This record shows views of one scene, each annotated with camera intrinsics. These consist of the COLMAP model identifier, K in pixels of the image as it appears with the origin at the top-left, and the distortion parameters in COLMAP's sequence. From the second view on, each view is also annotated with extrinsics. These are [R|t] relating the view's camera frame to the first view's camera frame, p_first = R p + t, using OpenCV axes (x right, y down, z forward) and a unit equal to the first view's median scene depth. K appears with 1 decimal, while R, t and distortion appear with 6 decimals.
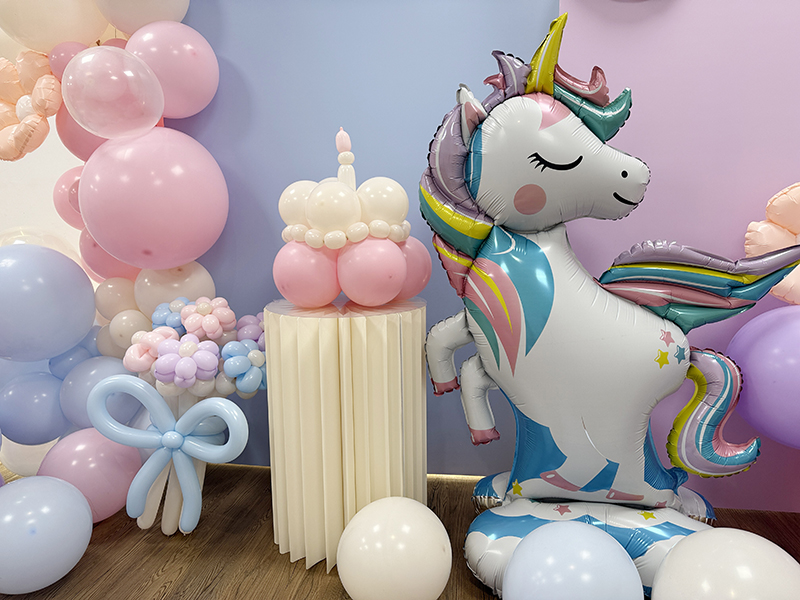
lens RADIAL K [[562.2, 0, 404.8], [0, 562.2, 302.7], [0, 0, 1]] dist [0.050261, -0.070174]
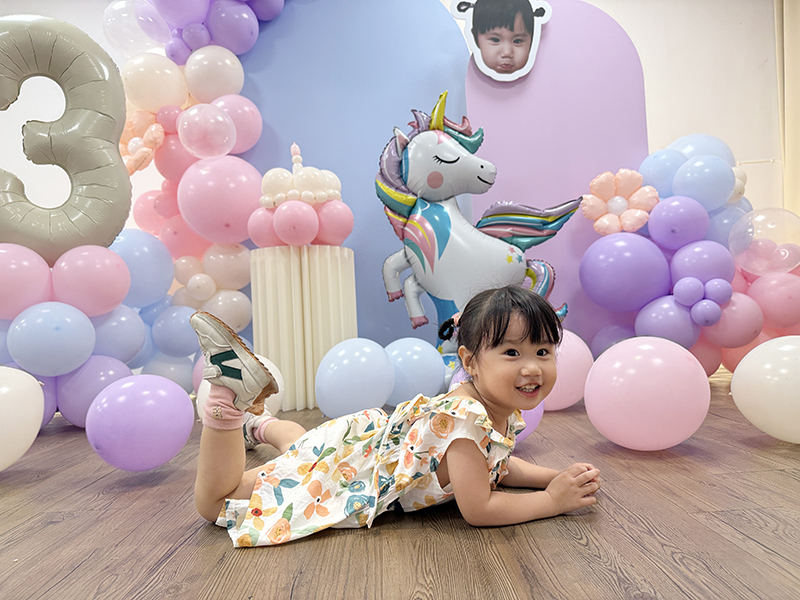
lens RADIAL K [[562.2, 0, 394.3], [0, 562.2, 300.1], [0, 0, 1]] dist [0.050261, -0.070174]
pose [[0.993723, -0.036022, 0.105910, -0.124285], [0.054837, 0.982043, -0.180510, 0.521817], [-0.097505, 0.185184, 0.977855, -0.731866]]
